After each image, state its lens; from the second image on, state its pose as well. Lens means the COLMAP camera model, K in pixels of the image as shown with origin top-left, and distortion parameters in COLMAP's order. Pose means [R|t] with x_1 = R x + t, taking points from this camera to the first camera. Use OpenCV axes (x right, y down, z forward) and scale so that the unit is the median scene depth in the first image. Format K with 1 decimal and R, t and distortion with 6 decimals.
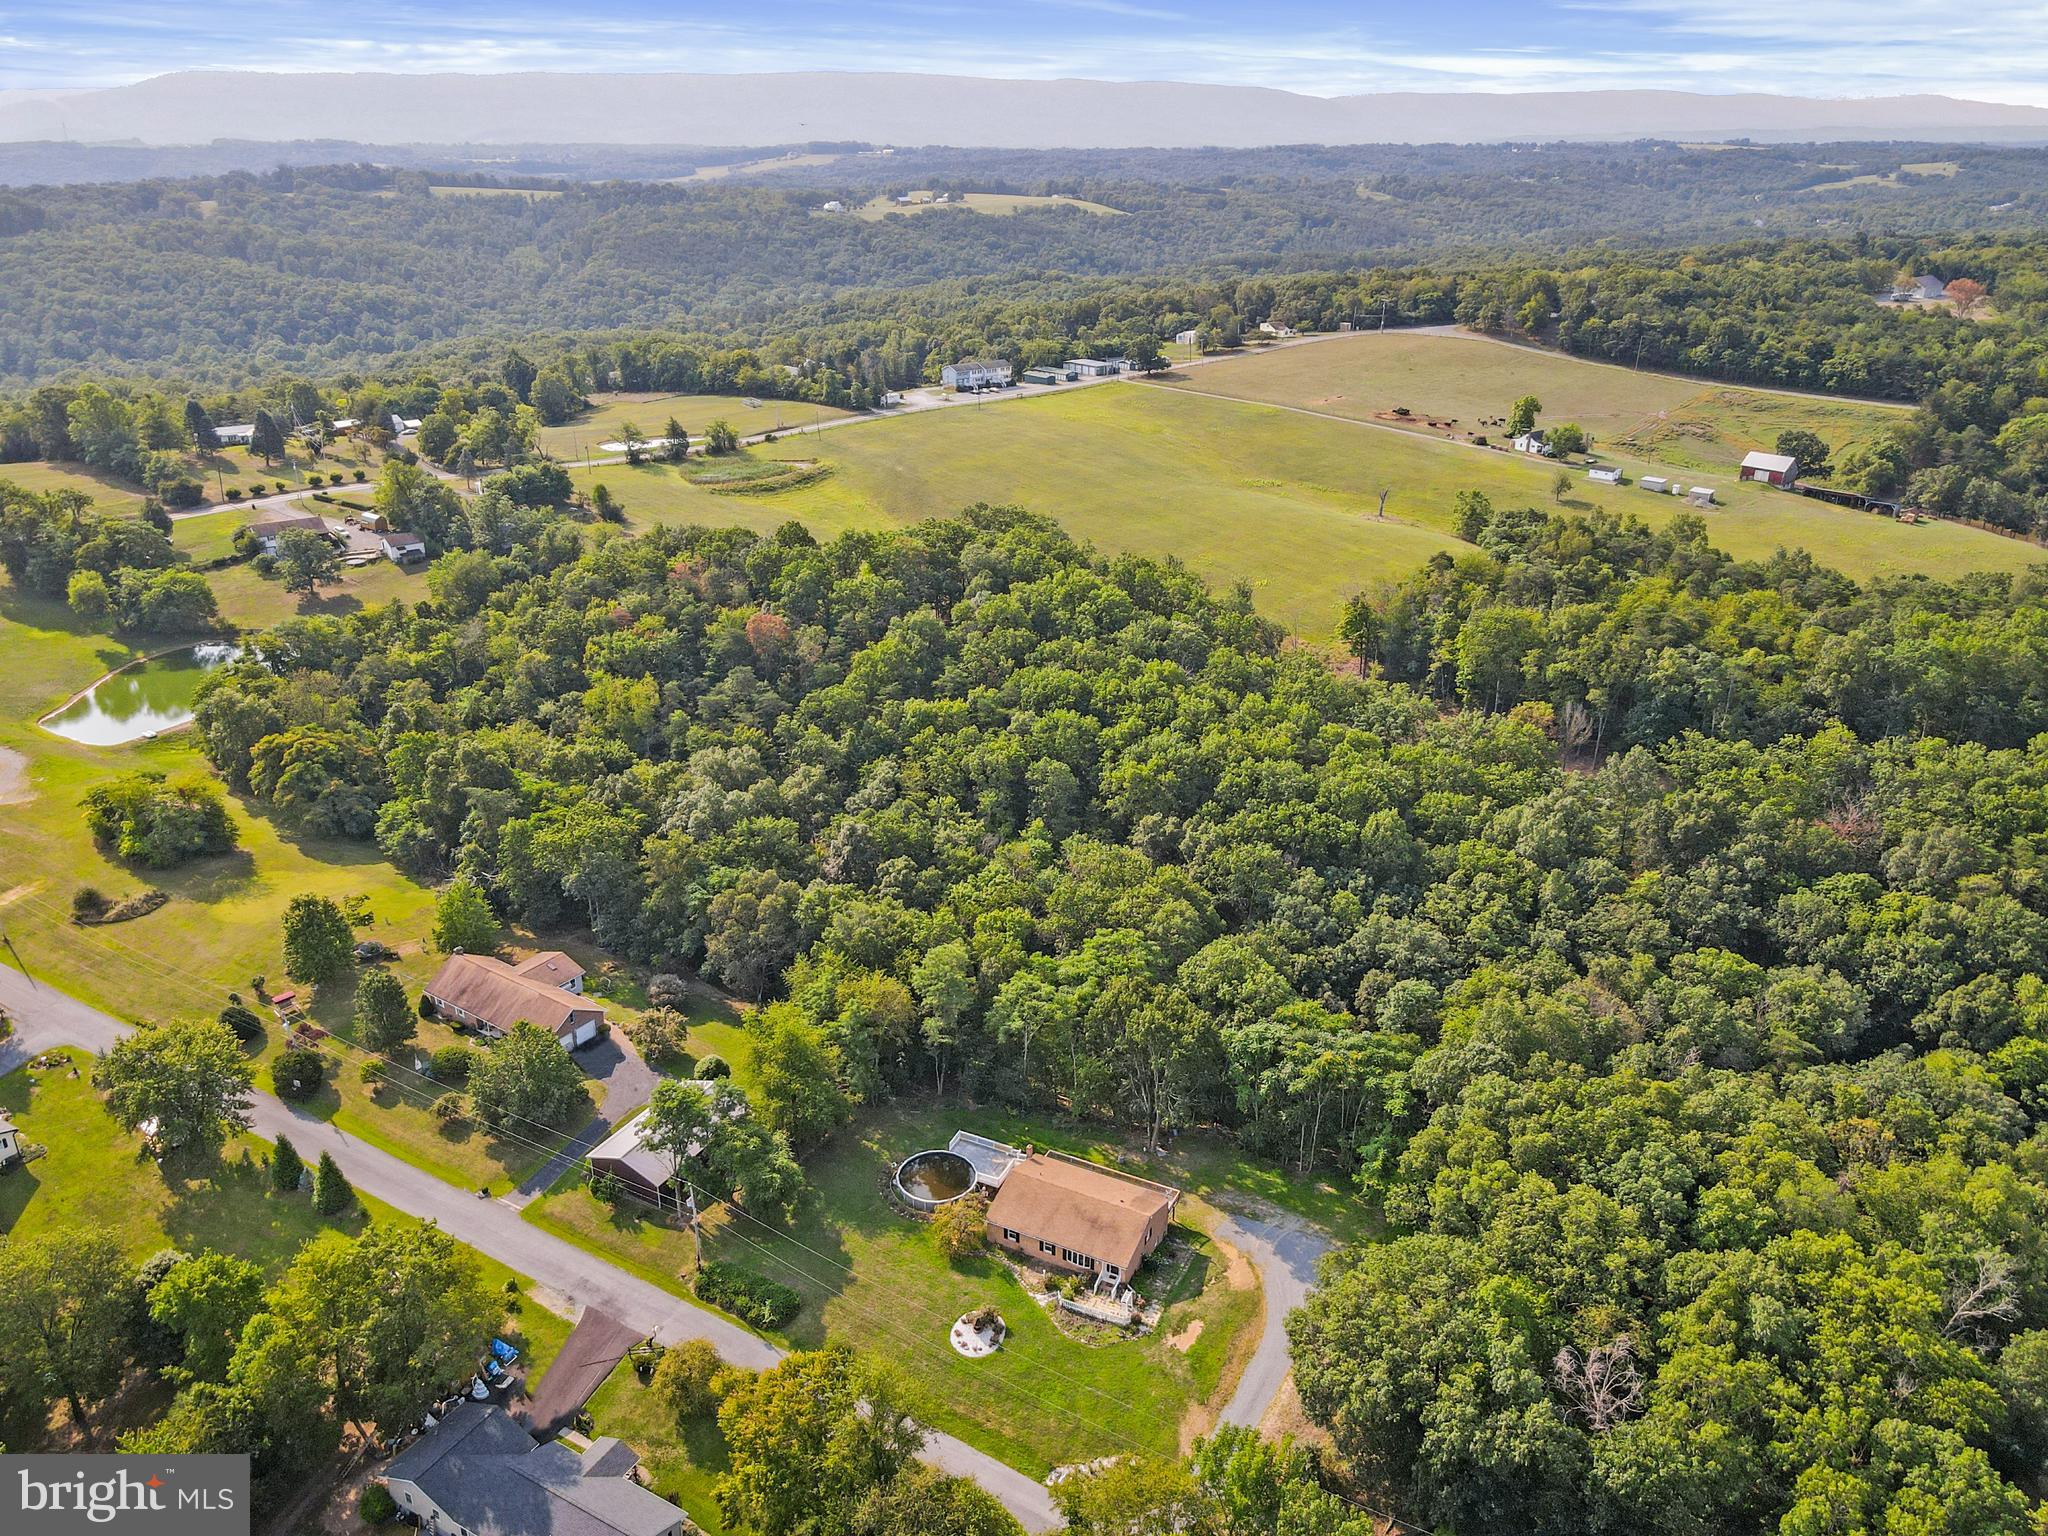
lens RADIAL K [[1492.9, 0, 1024.0], [0, 1492.9, 768.0], [0, 0, 1]] dist [0.026439, 0.003298]
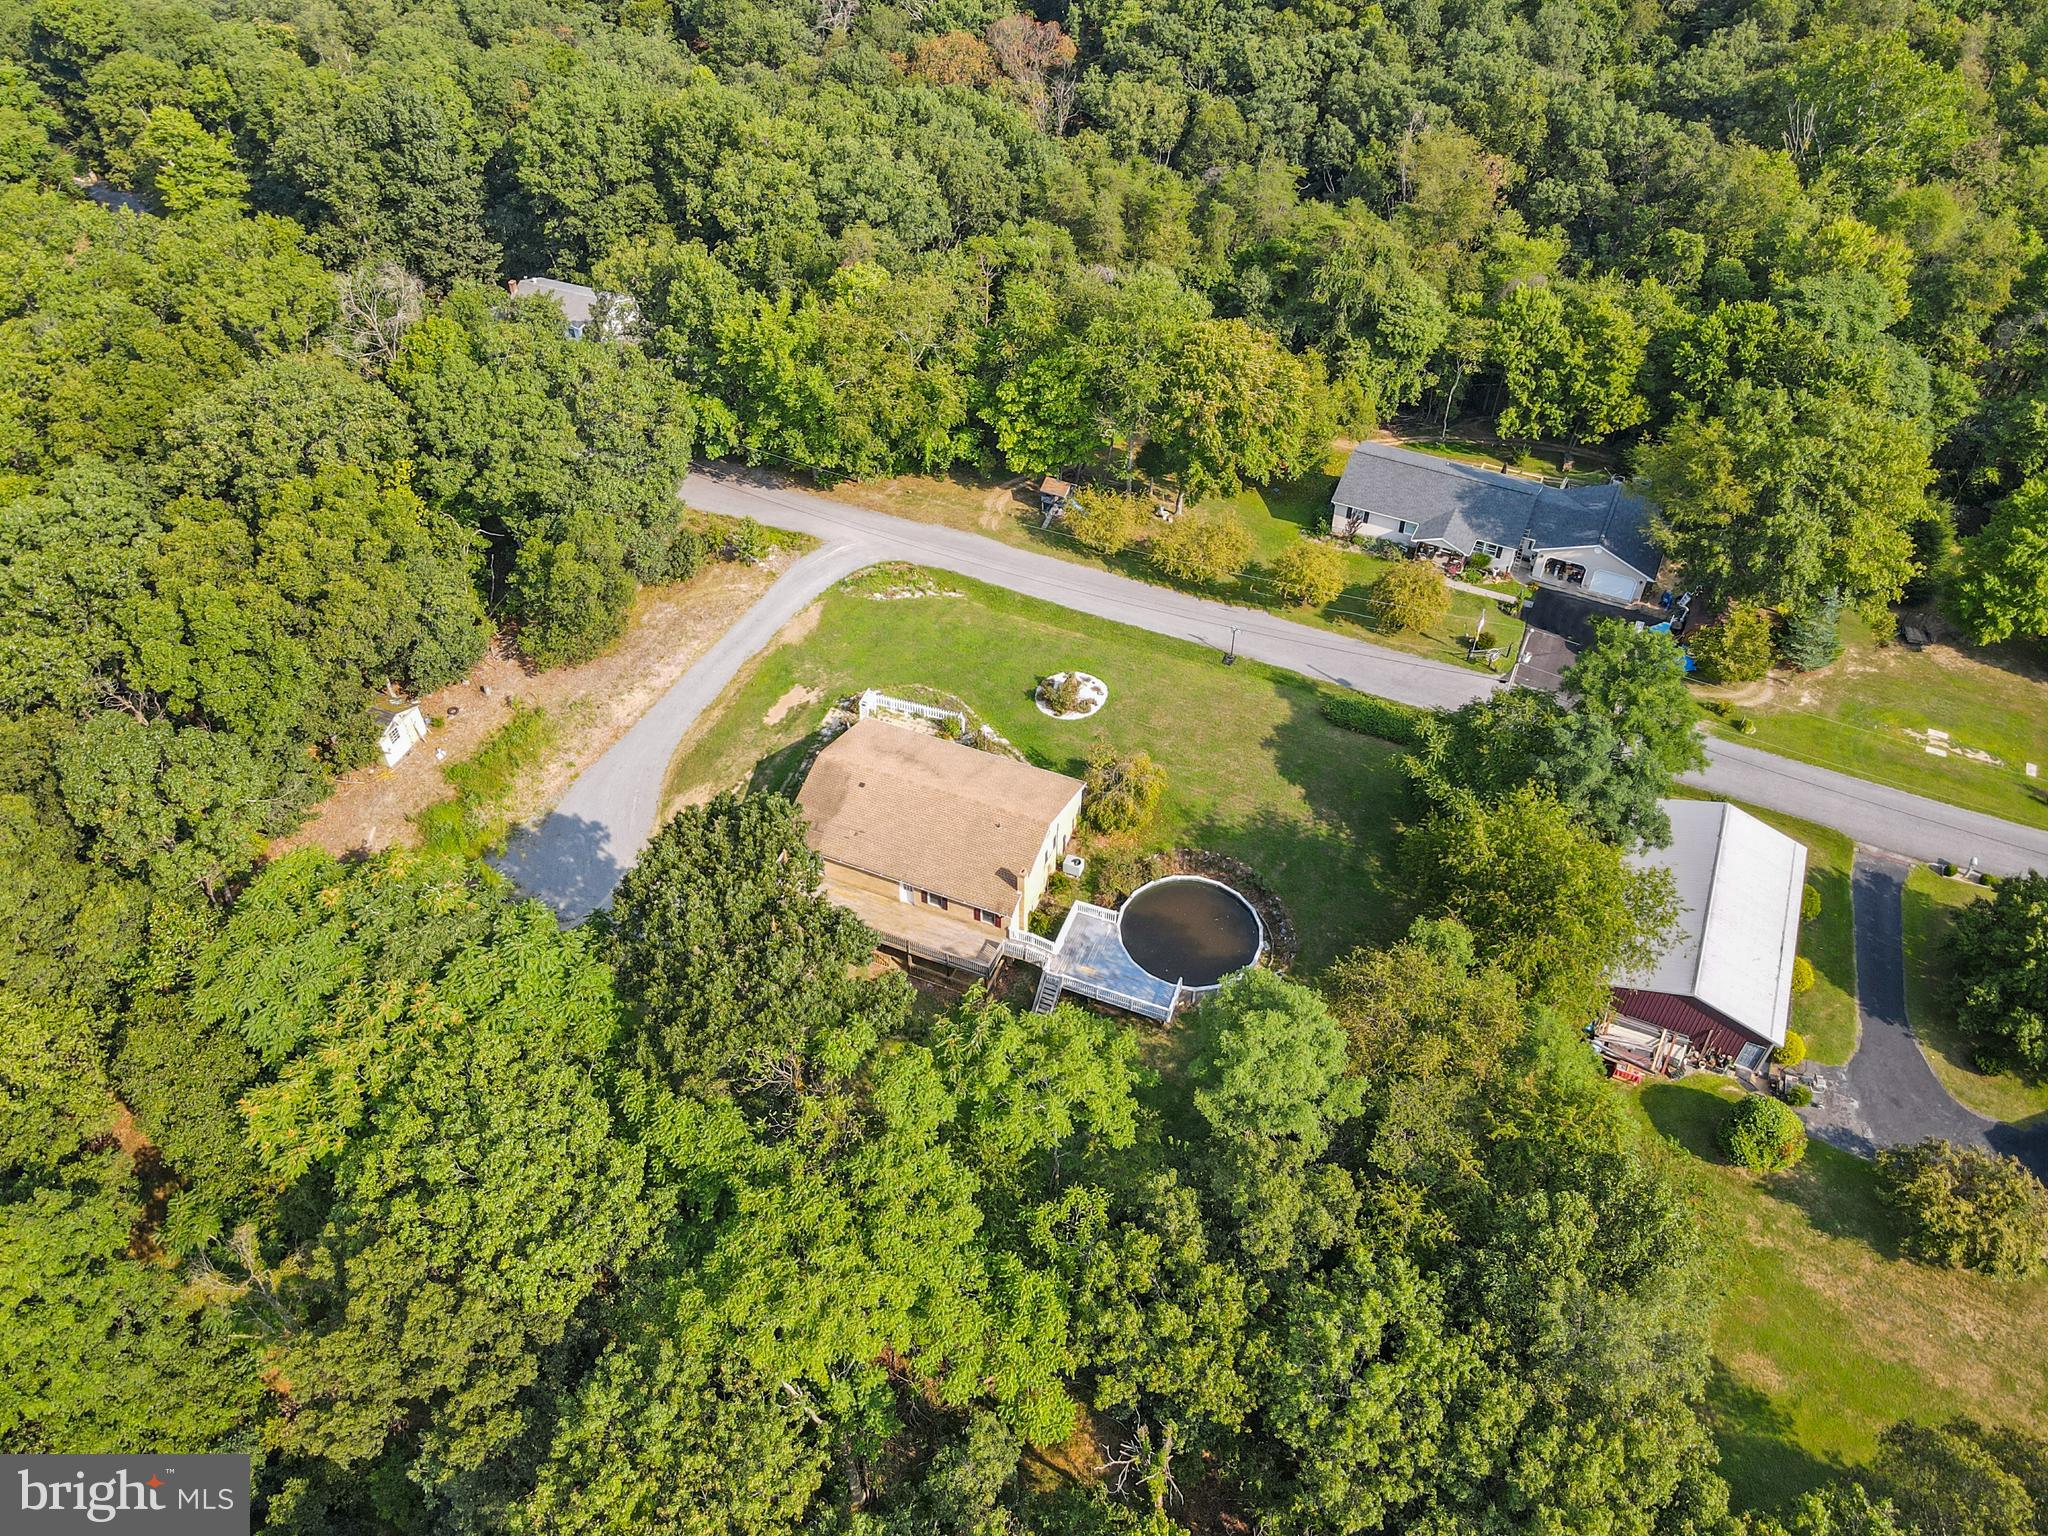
lens RADIAL K [[1510.3, 0, 1022.7], [0, 1510.3, 746.9], [0, 0, 1]] dist [0.022320, 0.009857]
pose [[-0.997664, 0.046896, -0.049663, 0.018777], [-0.027974, 0.382775, 0.923418, -0.178715], [0.062315, 0.922651, -0.380569, 0.768752]]
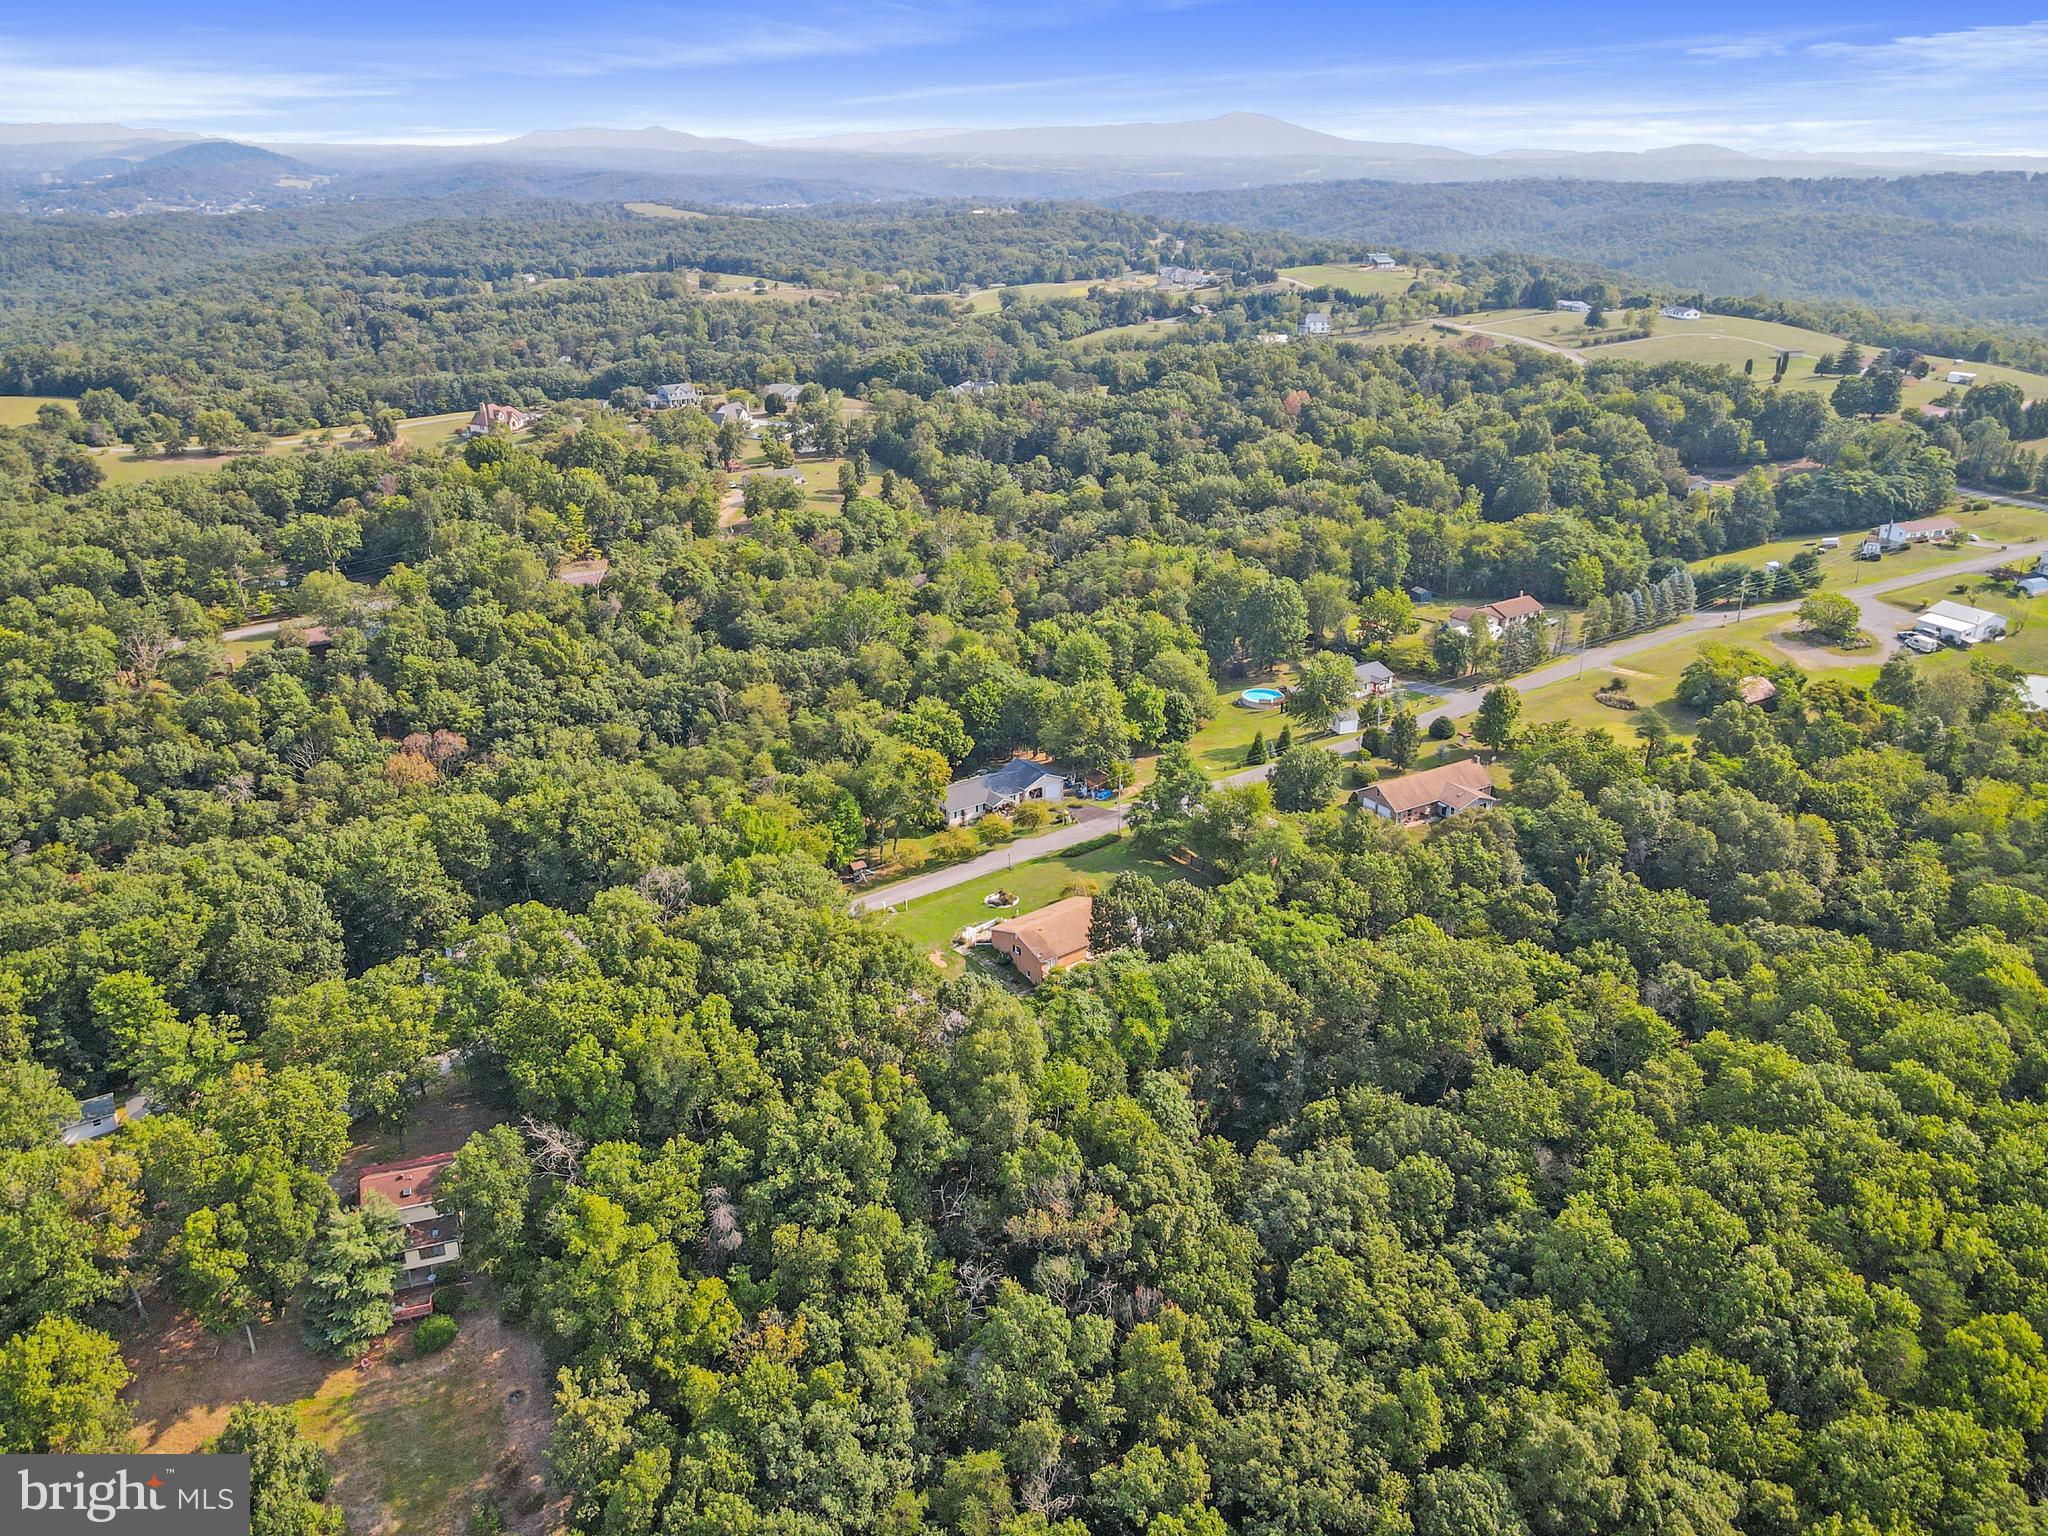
lens RADIAL K [[1480.7, 0, 1020.5], [0, 1480.7, 723.4], [0, 0, 1]] dist [-0.003753, 0.111187]
pose [[-0.432345, 0.333764, -0.837663, 0.725508], [-0.356709, 0.789887, 0.498836, -0.340229], [0.828153, 0.514471, -0.222447, 0.750419]]
